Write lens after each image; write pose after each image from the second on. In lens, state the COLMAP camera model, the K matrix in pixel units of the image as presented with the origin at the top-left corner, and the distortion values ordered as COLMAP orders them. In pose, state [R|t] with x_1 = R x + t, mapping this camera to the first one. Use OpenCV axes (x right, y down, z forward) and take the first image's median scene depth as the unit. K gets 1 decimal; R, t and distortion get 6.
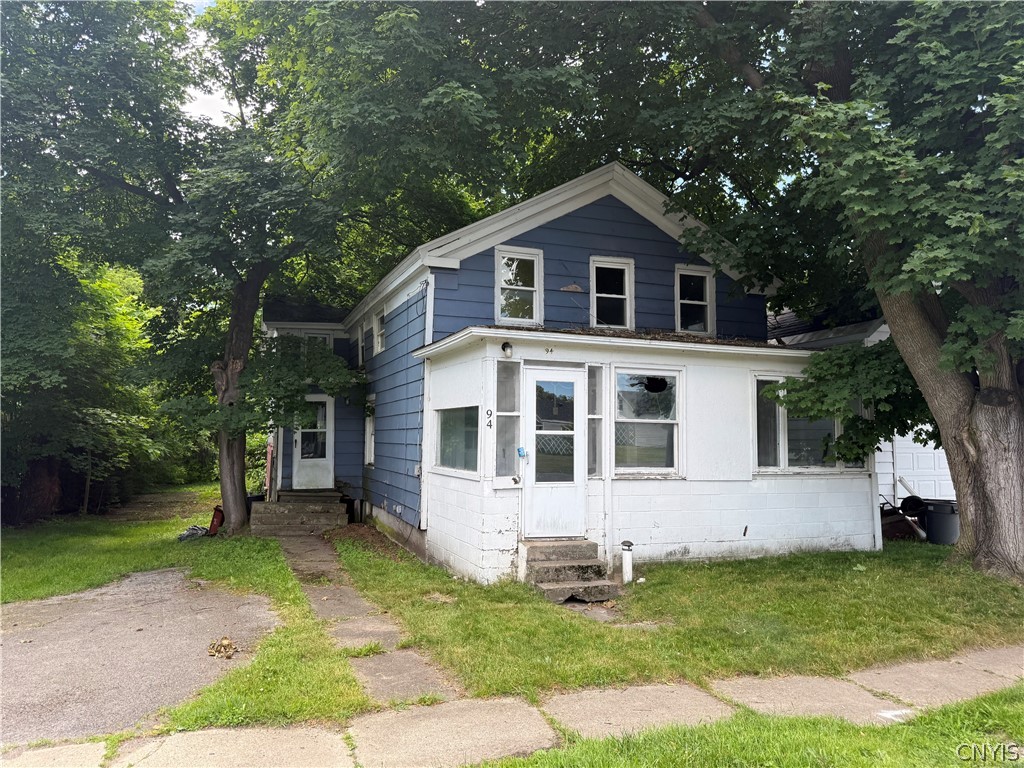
lens RADIAL K [[717.9, 0, 514.0], [0, 717.9, 375.6], [0, 0, 1]] dist [0.034334, -0.047680]
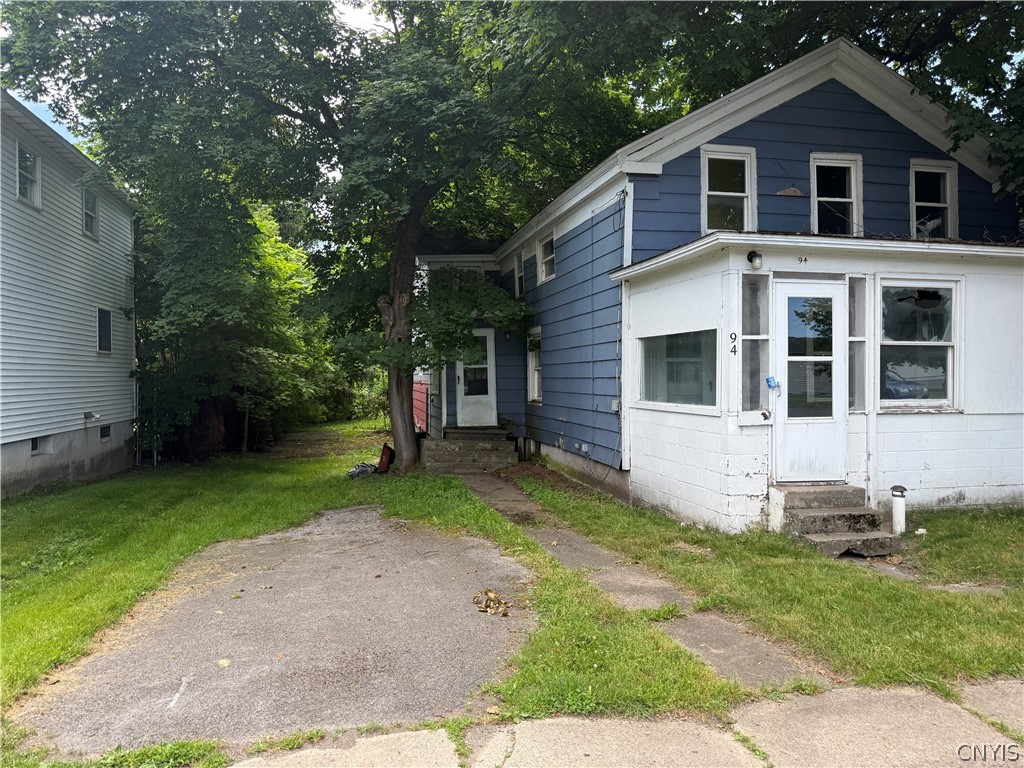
lens RADIAL K [[717.9, 0, 504.3], [0, 717.9, 383.2], [0, 0, 1]] dist [0.034334, -0.047680]
pose [[0.988465, -0.012984, -0.150889, -0.139347], [0.027134, 0.995380, 0.092100, 0.016999], [0.148996, -0.095132, 0.984251, 0.091643]]
